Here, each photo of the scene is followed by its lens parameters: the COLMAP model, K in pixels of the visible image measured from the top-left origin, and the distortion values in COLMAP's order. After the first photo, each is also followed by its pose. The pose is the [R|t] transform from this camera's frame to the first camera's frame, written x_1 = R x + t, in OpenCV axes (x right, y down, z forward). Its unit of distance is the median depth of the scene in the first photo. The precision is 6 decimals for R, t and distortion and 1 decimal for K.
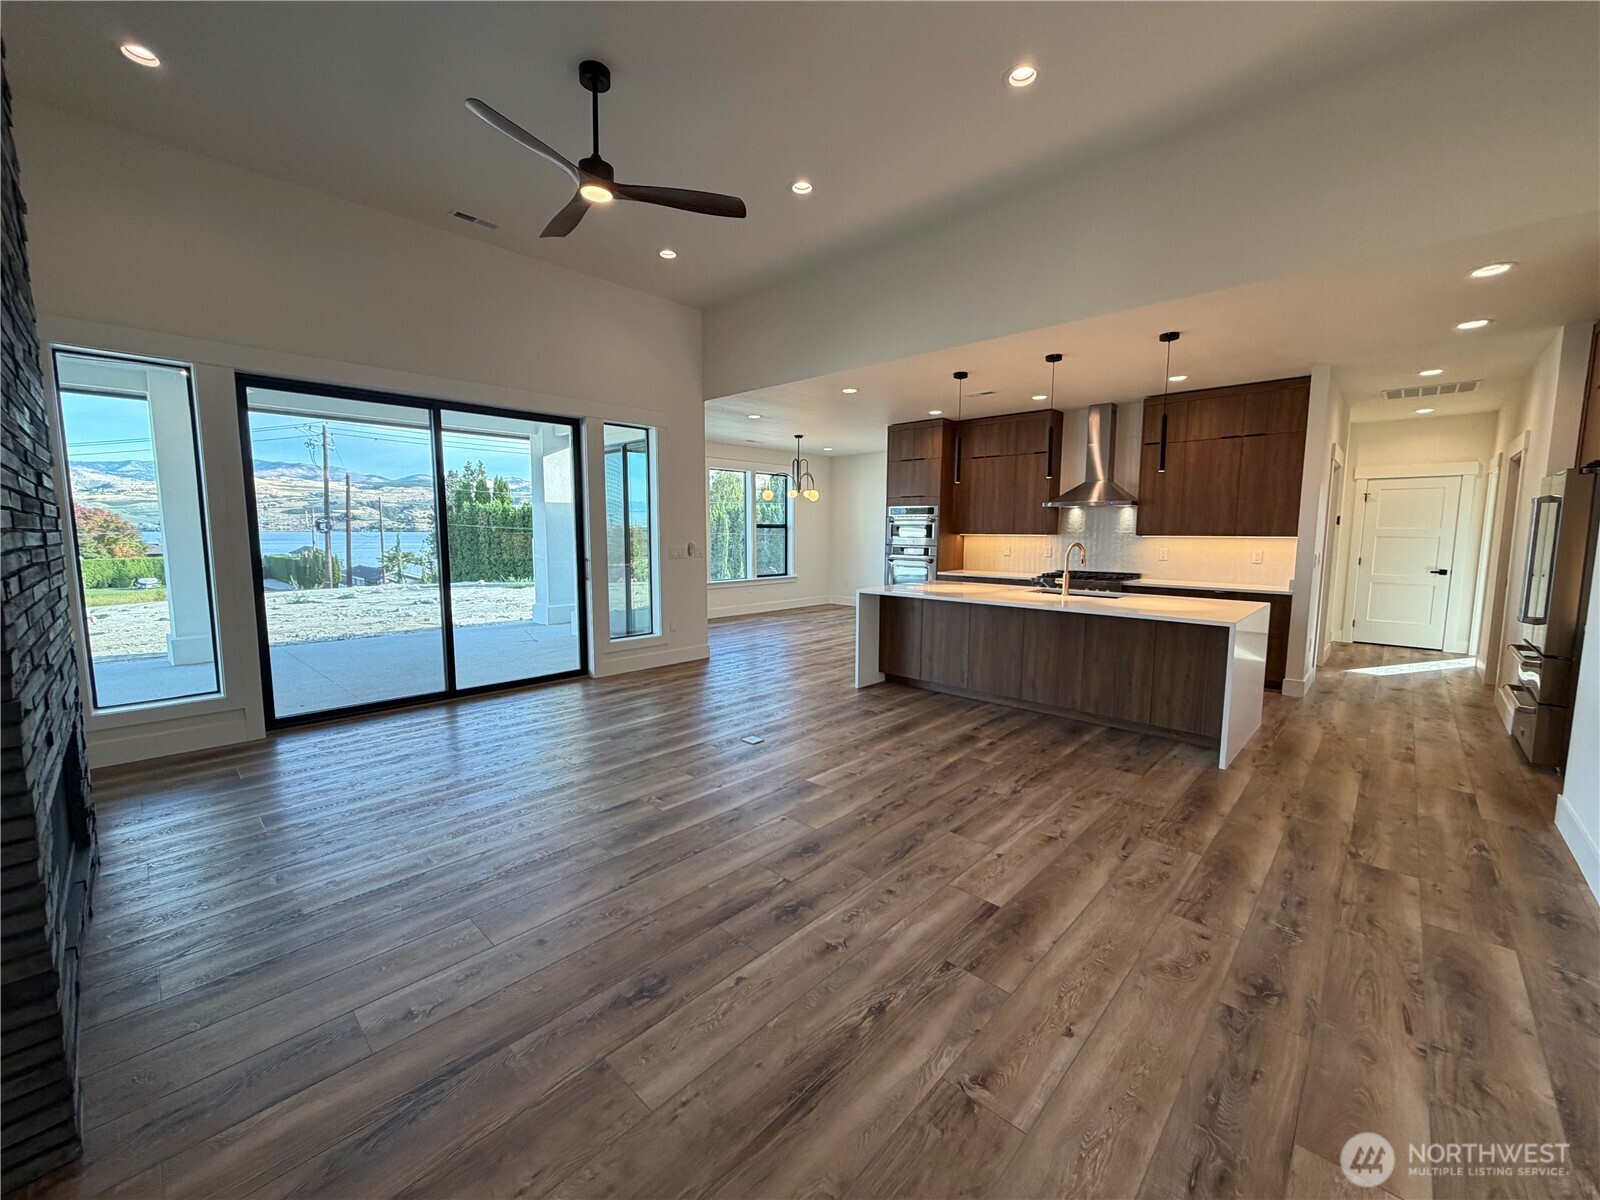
lens RADIAL K [[637.7, 0, 796.4], [0, 637.7, 597.7], [0, 0, 1]] dist [0.000017, 0.000392]
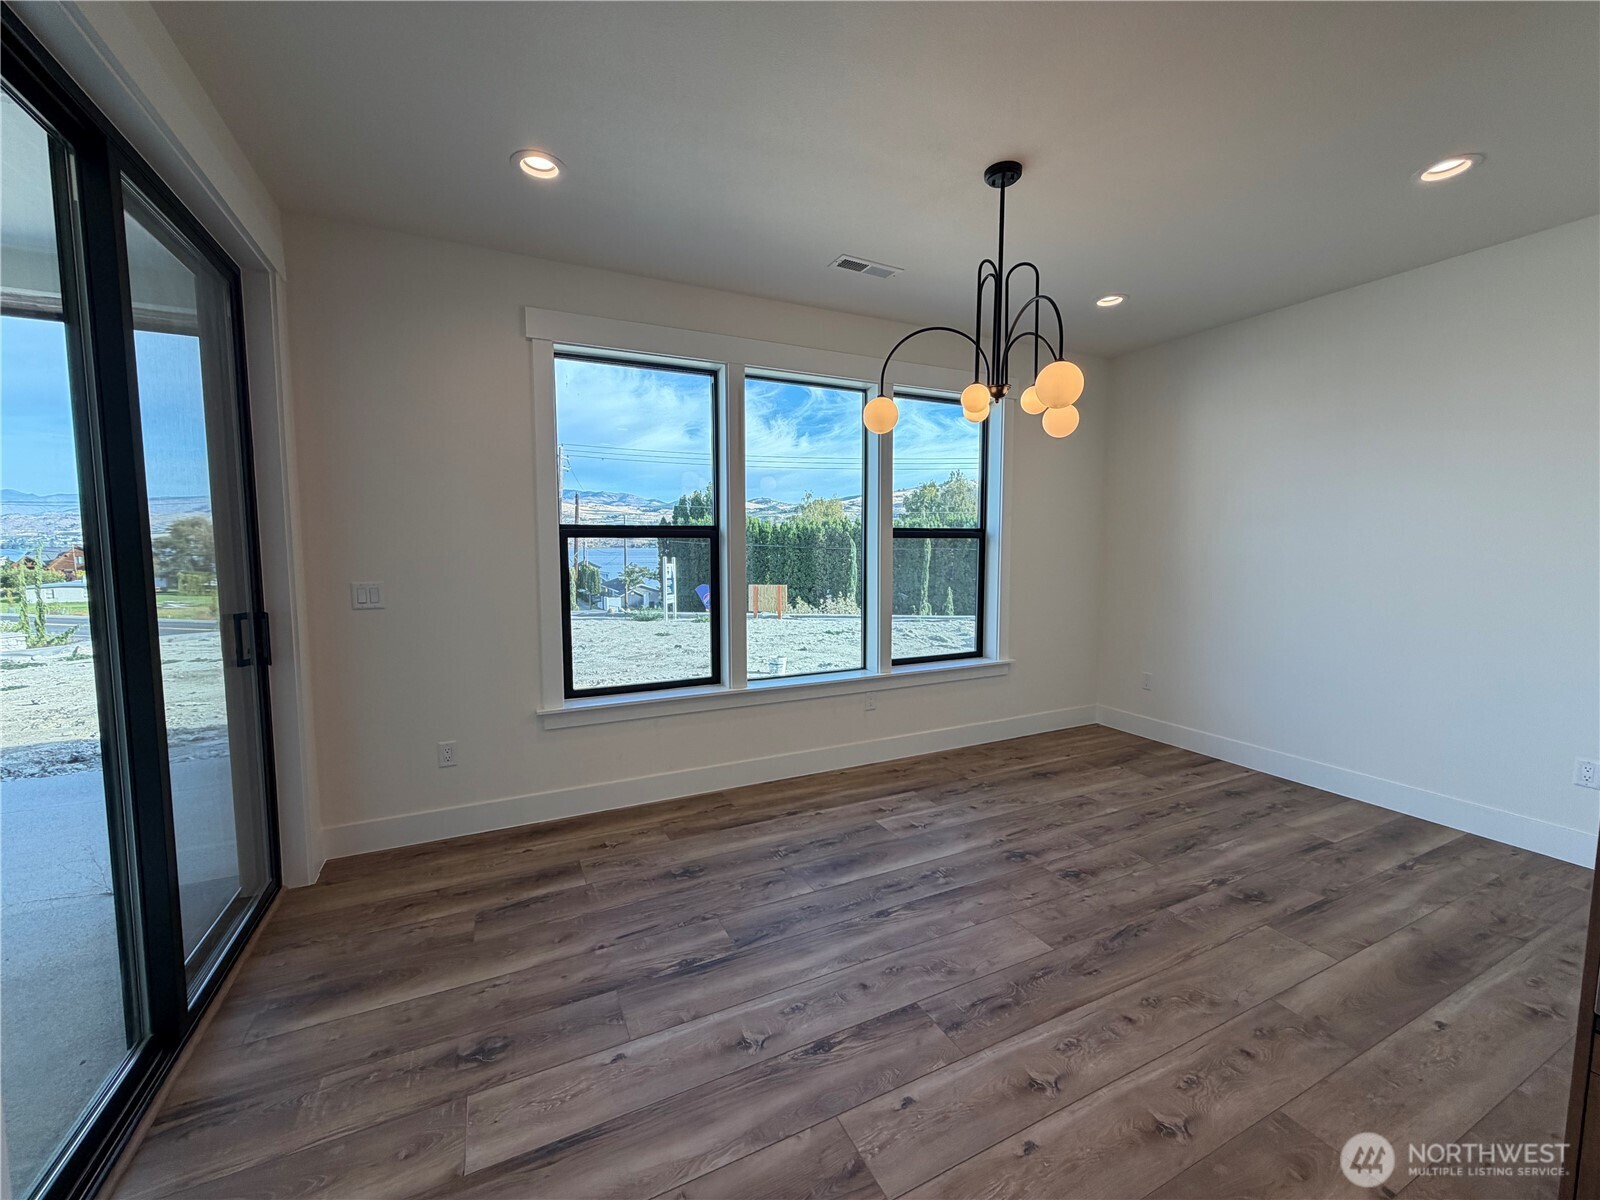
lens RADIAL K [[637.7, 0, 796.4], [0, 637.7, 597.7], [0, 0, 1]] dist [0.000017, 0.000392]
pose [[0.934705, 0.022020, -0.354741, 0.043313], [-0.030212, 0.999389, -0.017570, -0.160533], [0.354137, 0.027140, 0.934800, 1.528971]]
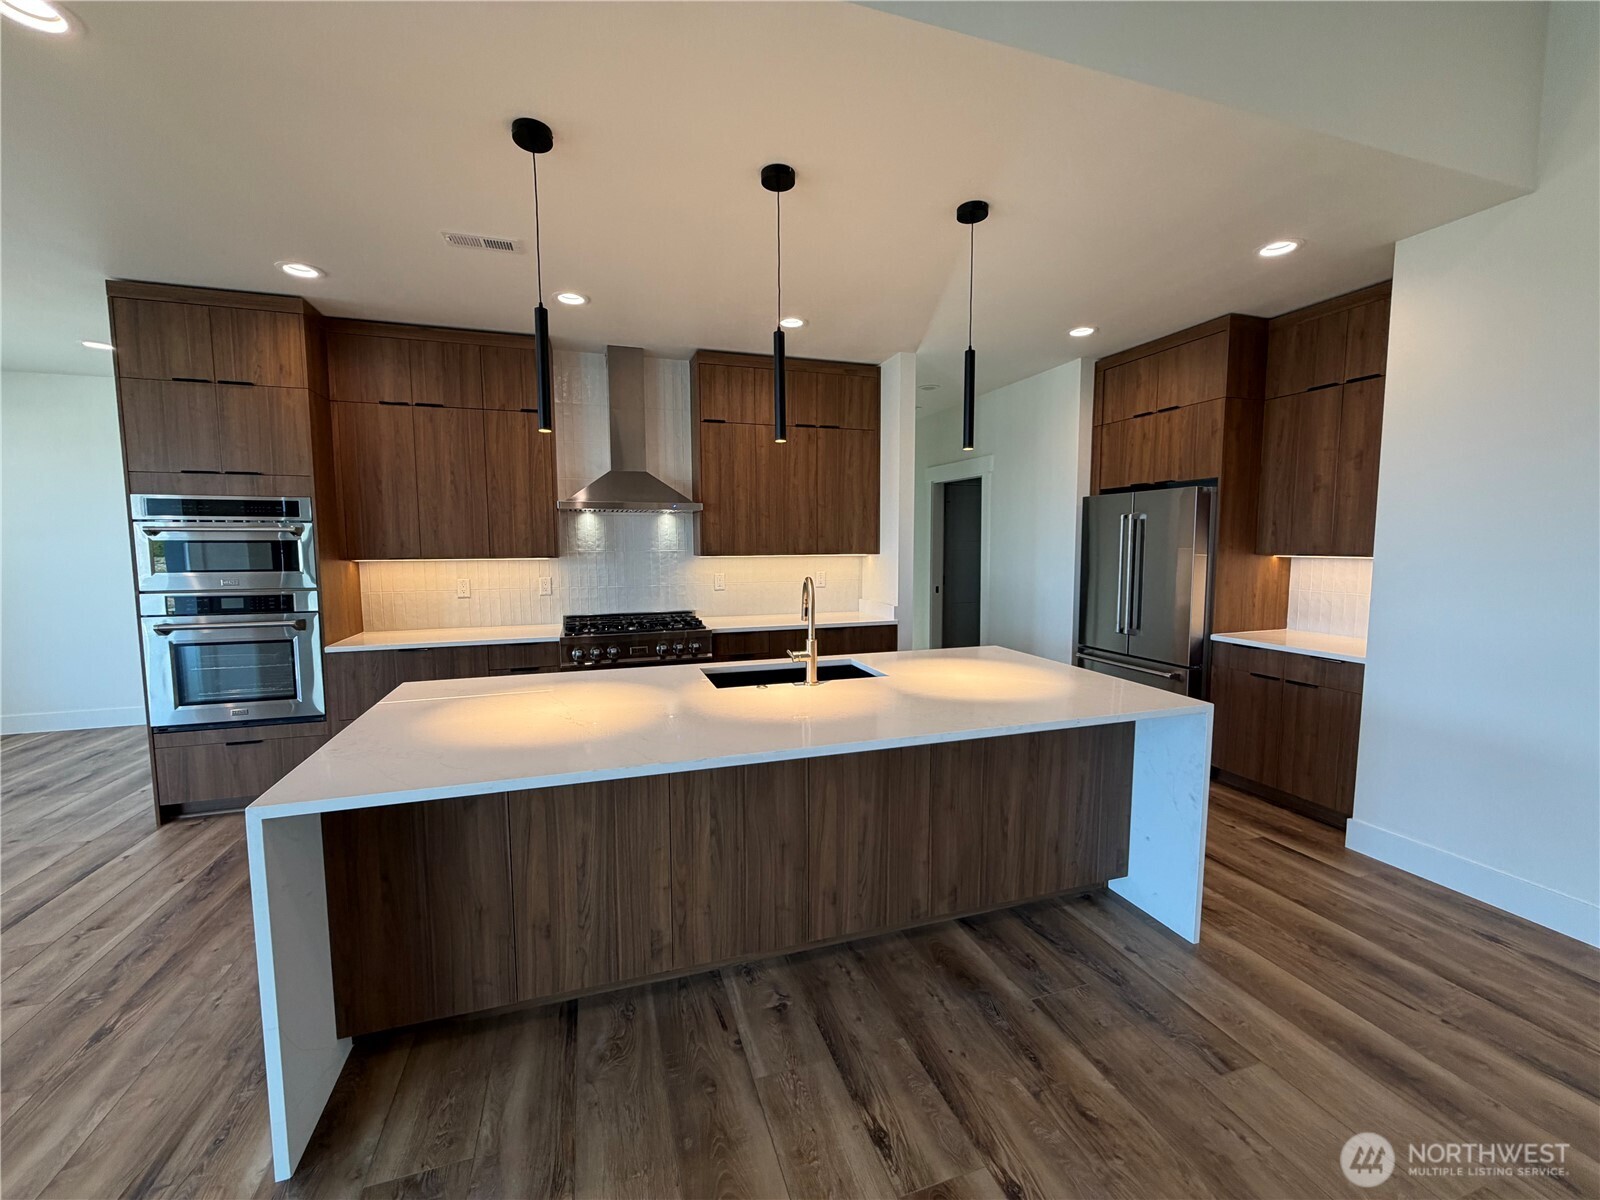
lens RADIAL K [[637.7, 0, 796.4], [0, 637.7, 597.7], [0, 0, 1]] dist [0.000017, 0.000392]
pose [[0.475018, -0.082252, 0.876124, -0.015766], [0.100096, 0.994210, 0.039068, -0.104278], [-0.874265, 0.069139, 0.480501, 0.884413]]
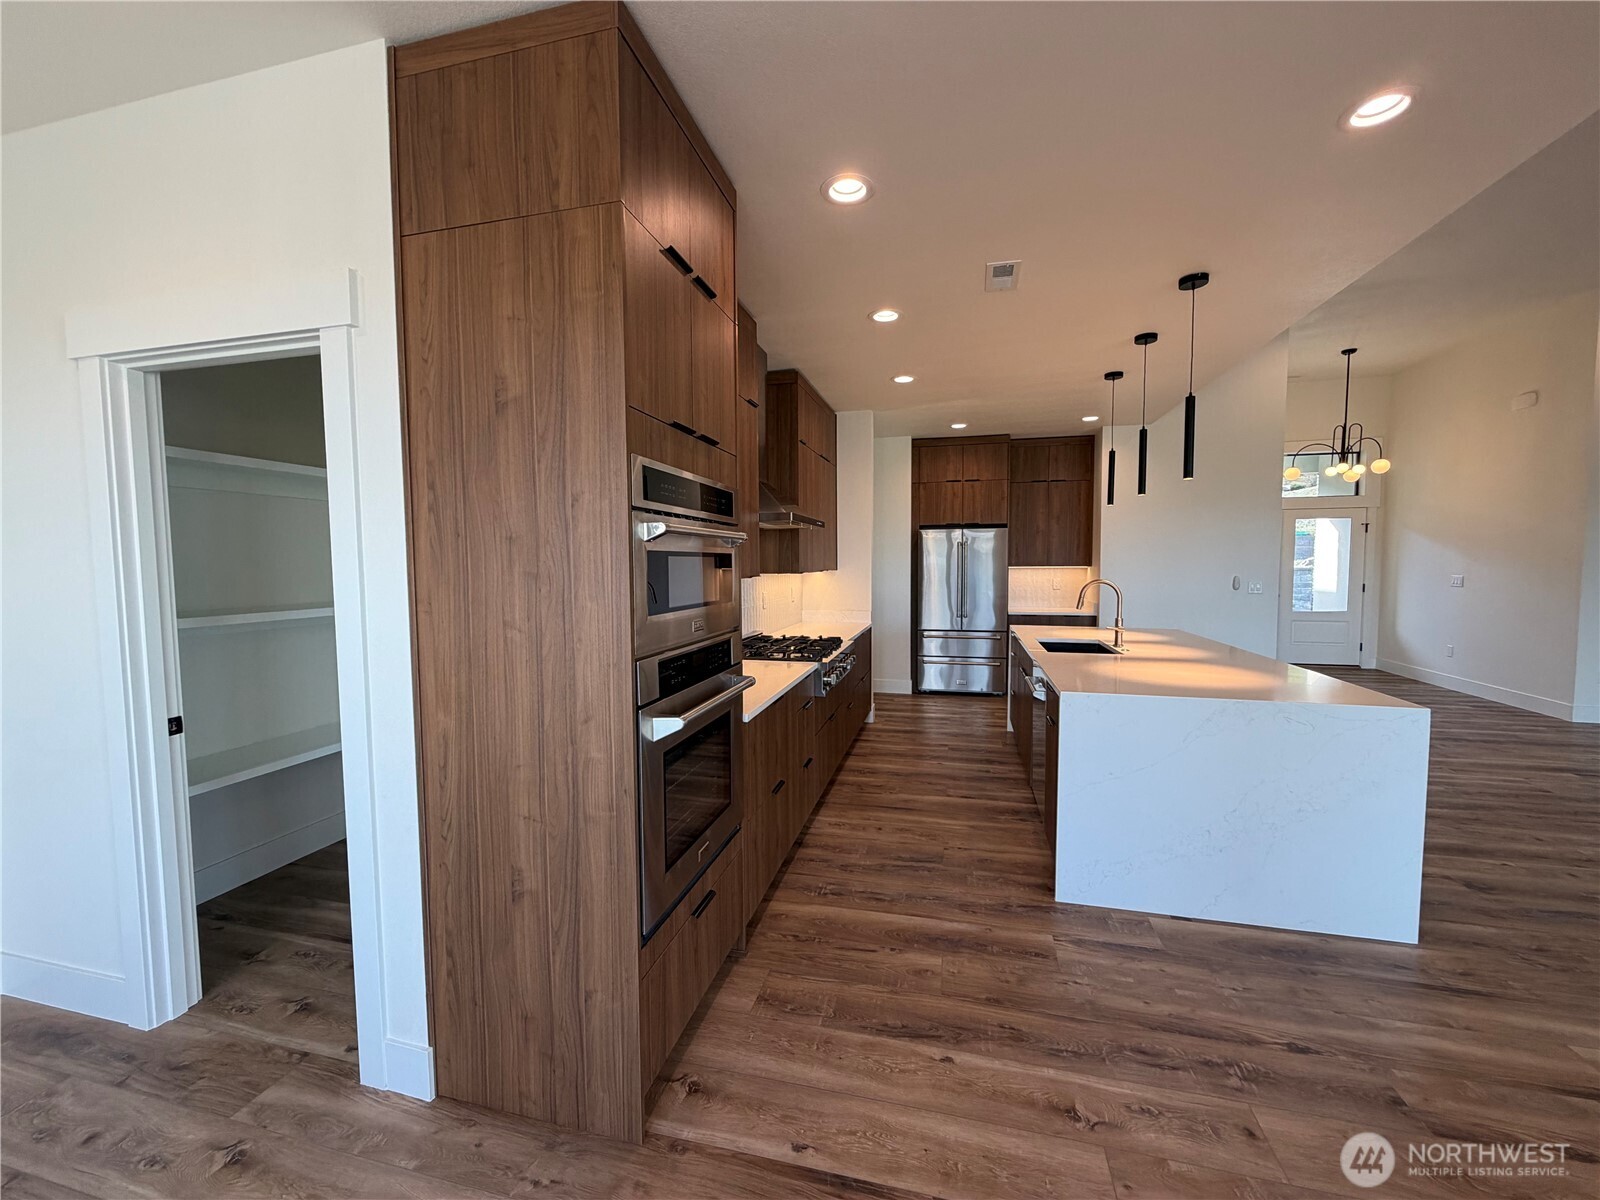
lens RADIAL K [[637.7, 0, 796.4], [0, 637.7, 597.7], [0, 0, 1]] dist [0.000017, 0.000392]
pose [[-0.488728, -0.050524, 0.870972, -0.077483], [0.098441, 0.988753, 0.112595, -0.220041], [-0.866865, 0.140768, -0.478258, 1.975481]]
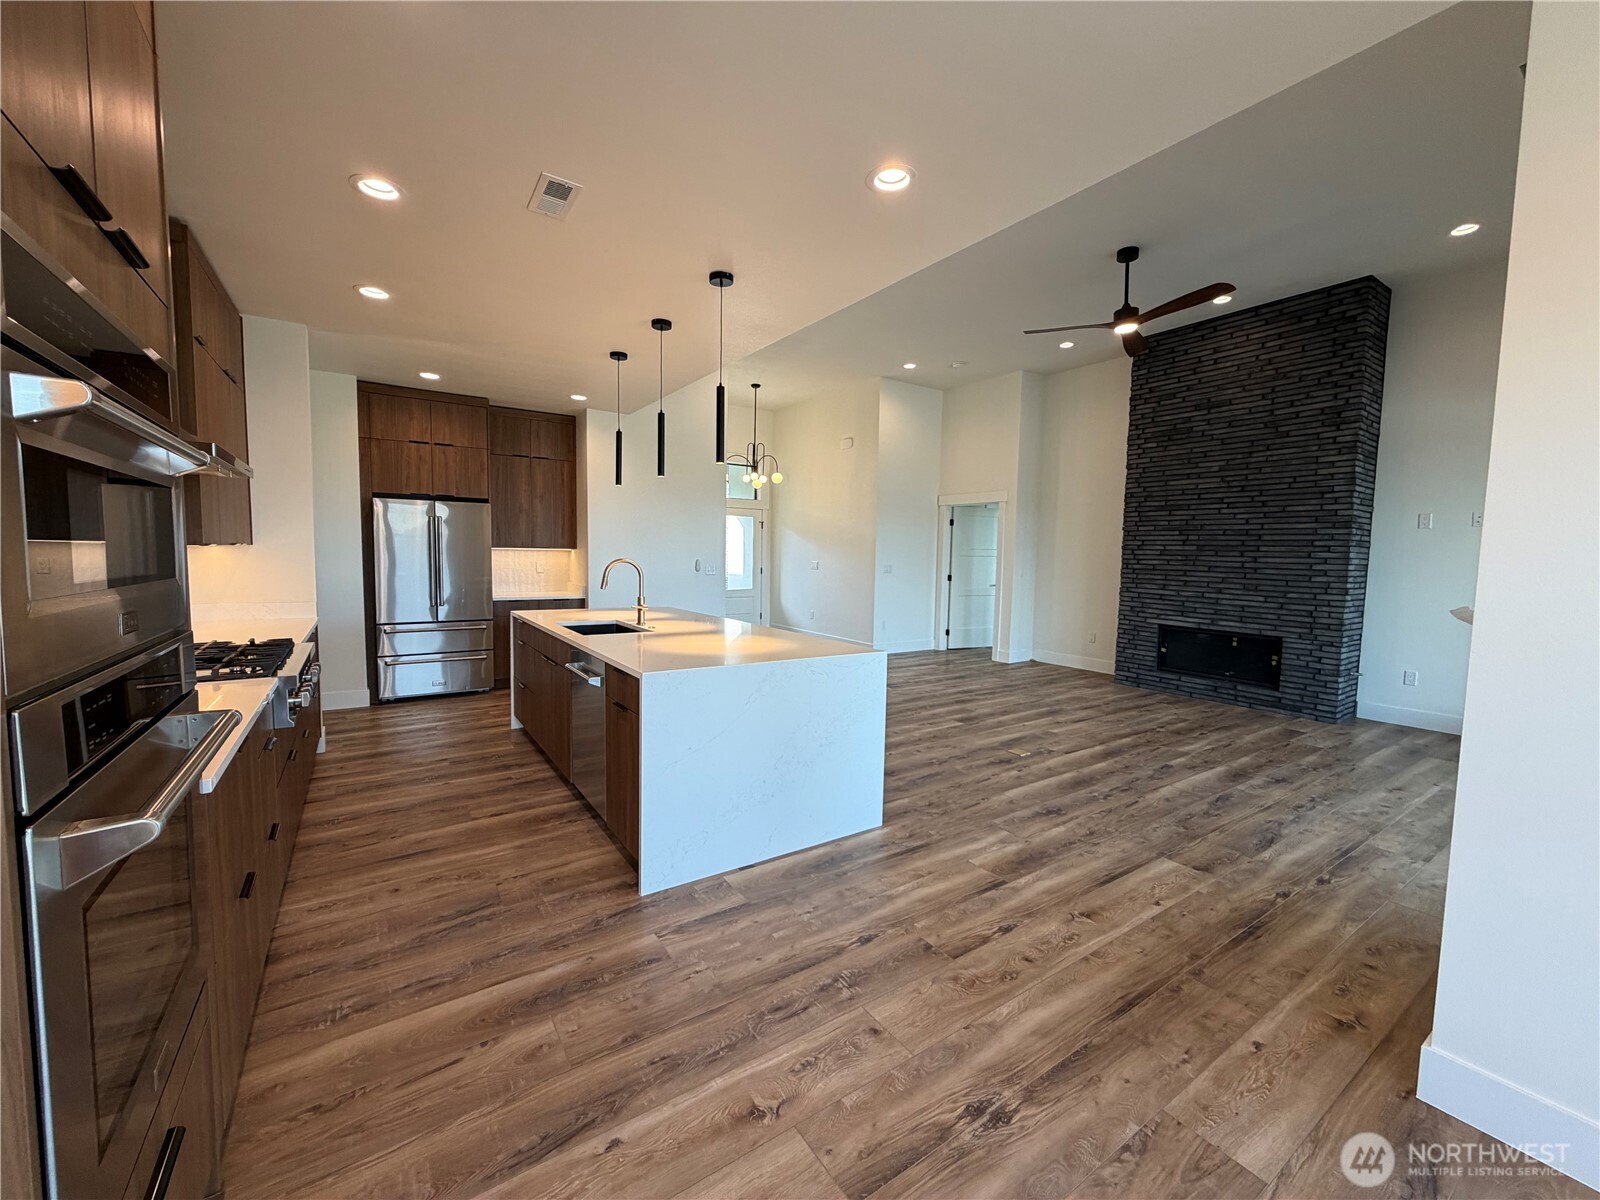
lens RADIAL K [[637.7, 0, 796.4], [0, 637.7, 597.7], [0, 0, 1]] dist [0.000017, 0.000392]
pose [[-0.975362, -0.035496, 0.217734, 0.066983], [0.003504, 0.984353, 0.176172, -0.203938], [-0.220581, 0.172595, -0.959977, 1.982438]]
